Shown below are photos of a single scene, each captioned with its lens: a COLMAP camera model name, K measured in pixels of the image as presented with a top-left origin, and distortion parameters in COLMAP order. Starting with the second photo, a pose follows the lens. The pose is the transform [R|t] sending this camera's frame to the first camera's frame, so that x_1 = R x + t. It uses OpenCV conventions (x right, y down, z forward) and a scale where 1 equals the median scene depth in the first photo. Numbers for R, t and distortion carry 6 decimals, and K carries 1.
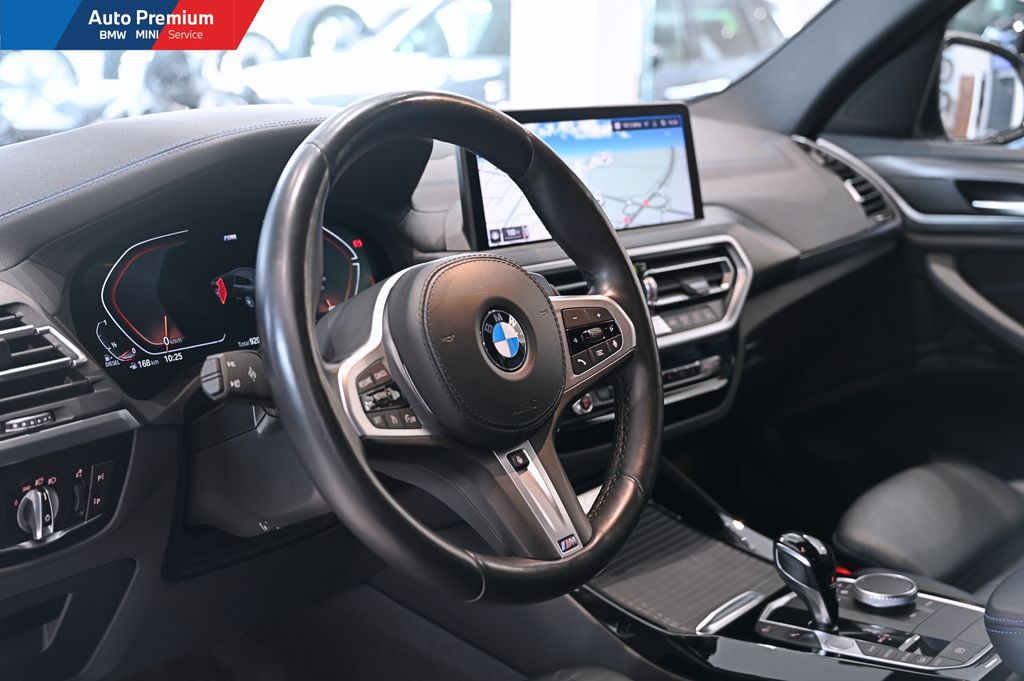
lens RADIAL K [[1342.4, 0, 518.1], [0, 1342.4, 340.9], [0, 0, 1]] dist [0.036402, 0.000000]
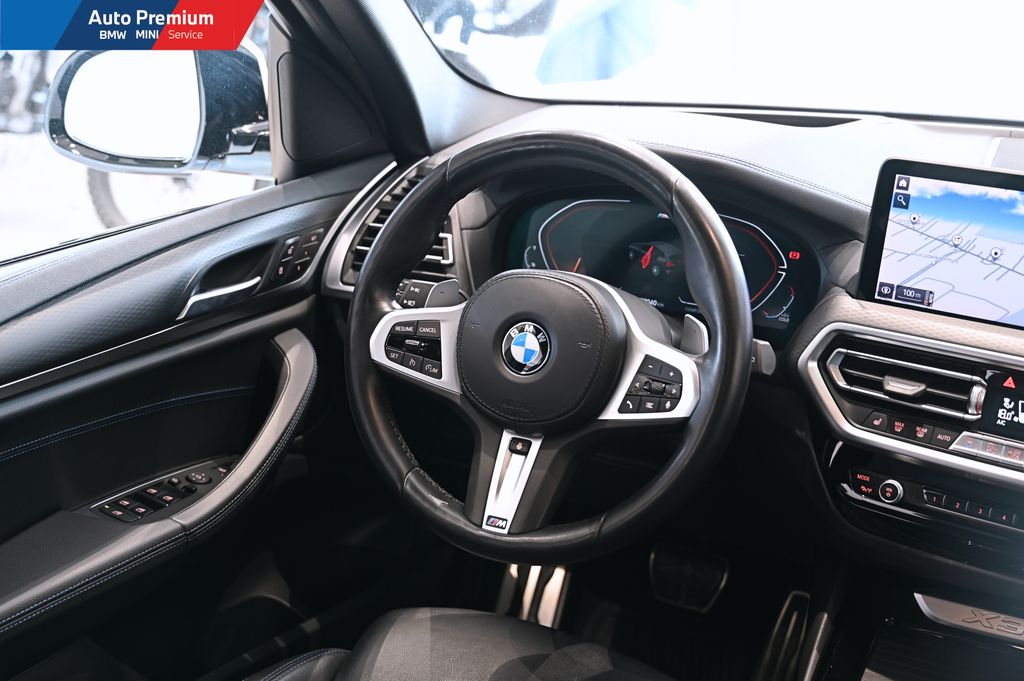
lens RADIAL K [[1315.2, 0, 510.6], [0, 1315.2, 340.8], [0, 0, 1]] dist [-0.013061, 0.000000]
pose [[0.200102, 0.339006, -0.919257, 0.707300], [-0.215736, 0.930451, 0.296173, -0.233423], [0.955728, 0.139052, 0.259321, 0.453704]]
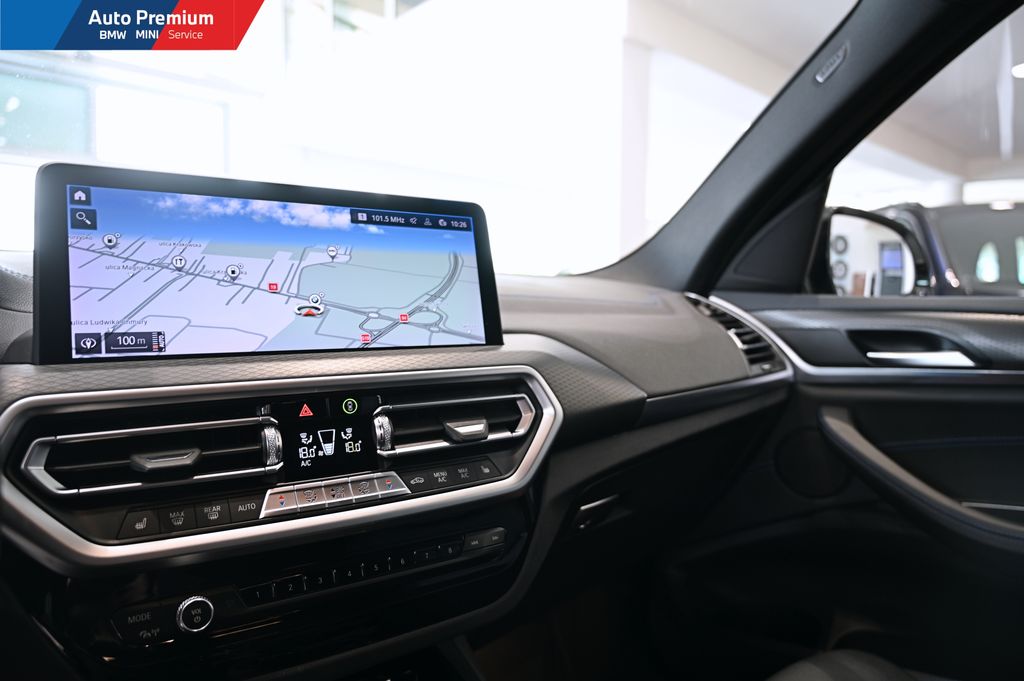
lens RADIAL K [[670.7, 0, 503.9], [0, 670.7, 344.3], [0, 0, 1]] dist [-0.003224, -0.001311]
pose [[0.984054, 0.011263, -0.177511, 0.216342], [-0.039772, 0.986657, -0.157878, -0.029990], [0.173364, 0.162421, 0.971372, 0.635201]]
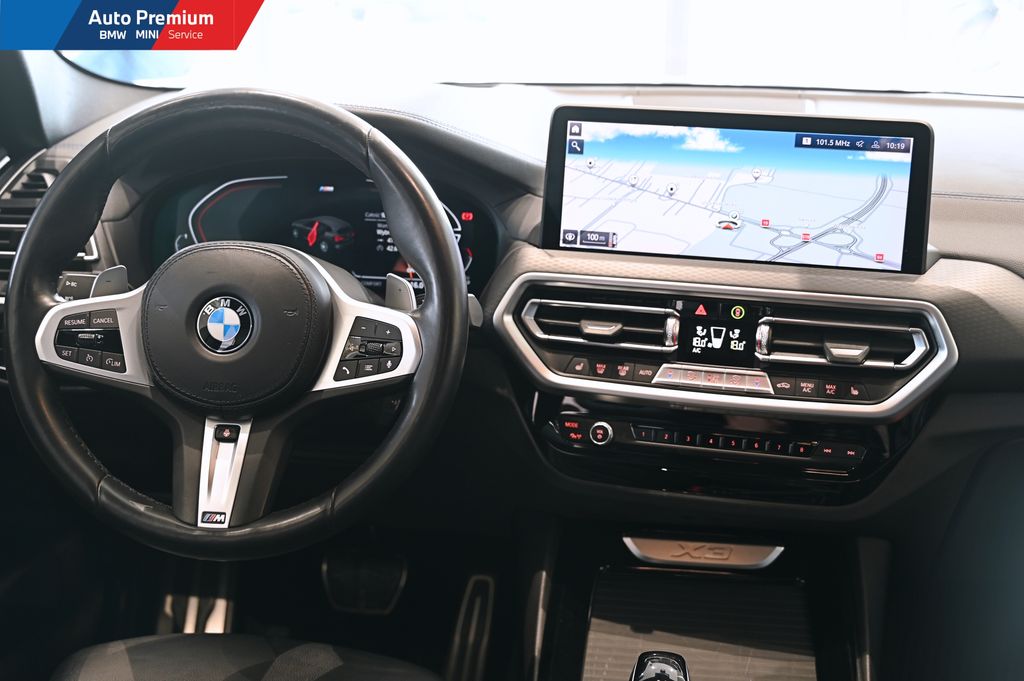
lens RADIAL K [[1385.4, 0, 510.2], [0, 1385.4, 341.0], [0, 0, 1]] dist [-0.009898, 0.000000]
pose [[0.528223, 0.265935, -0.806387, 0.687699], [-0.192518, 0.962466, 0.191300, -0.166200], [0.826993, 0.054195, 0.559594, 0.371618]]
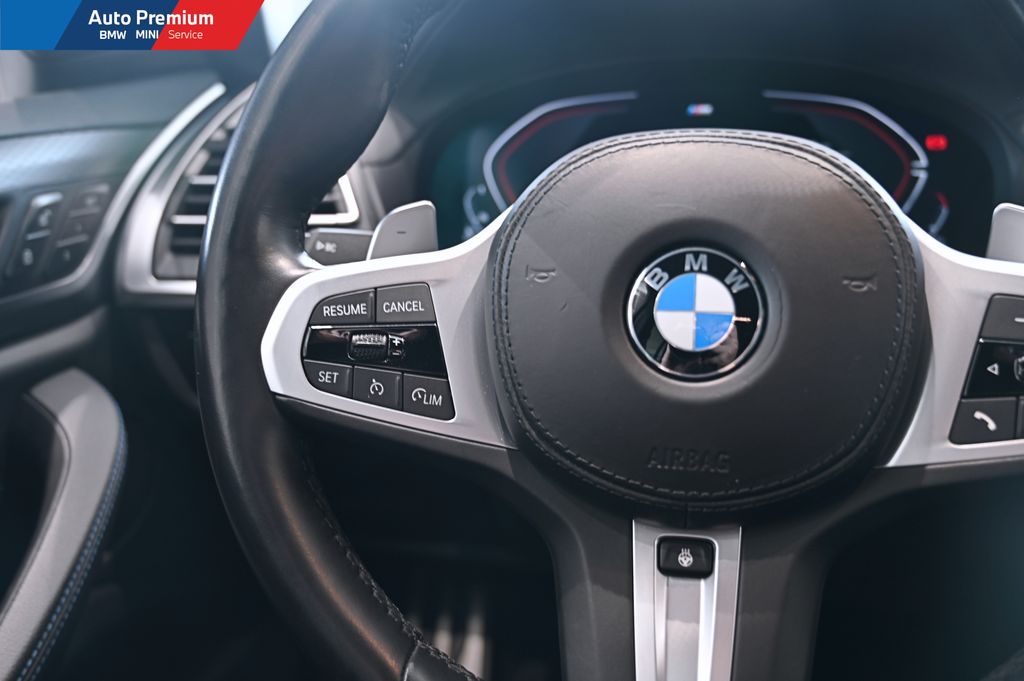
lens RADIAL K [[873.1, 0, 520.3], [0, 873.1, 338.8], [0, 0, 1]] dist [0.046519, 0.014123]
pose [[0.485626, 0.270484, -0.831267, 0.145501], [-0.177904, 0.961605, 0.208962, -0.029904], [0.855872, 0.046408, 0.515101, 0.525079]]
